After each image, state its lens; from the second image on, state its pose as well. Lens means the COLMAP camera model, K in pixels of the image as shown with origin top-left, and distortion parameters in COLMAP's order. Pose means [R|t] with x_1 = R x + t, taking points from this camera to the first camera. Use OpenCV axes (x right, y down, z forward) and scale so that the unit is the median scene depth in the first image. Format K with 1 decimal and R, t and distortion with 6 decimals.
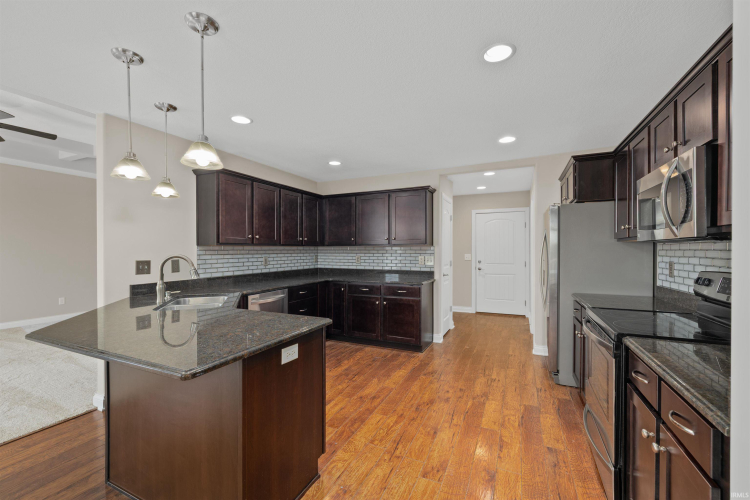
lens RADIAL K [[315.5, 0, 375.0], [0, 315.5, 250.0], [0, 0, 1]] dist [0.018694, 0.000148]
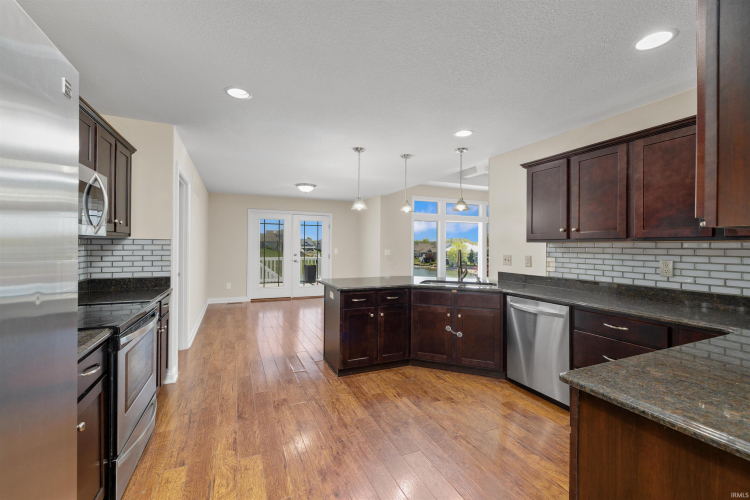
lens RADIAL K [[315.5, 0, 375.0], [0, 315.5, 250.0], [0, 0, 1]] dist [0.018694, 0.000148]
pose [[-0.660927, 0.010305, -0.750379, 0.662740], [-0.001426, 0.999887, 0.014988, -0.007237], [0.750449, 0.010976, -0.660837, 1.546482]]
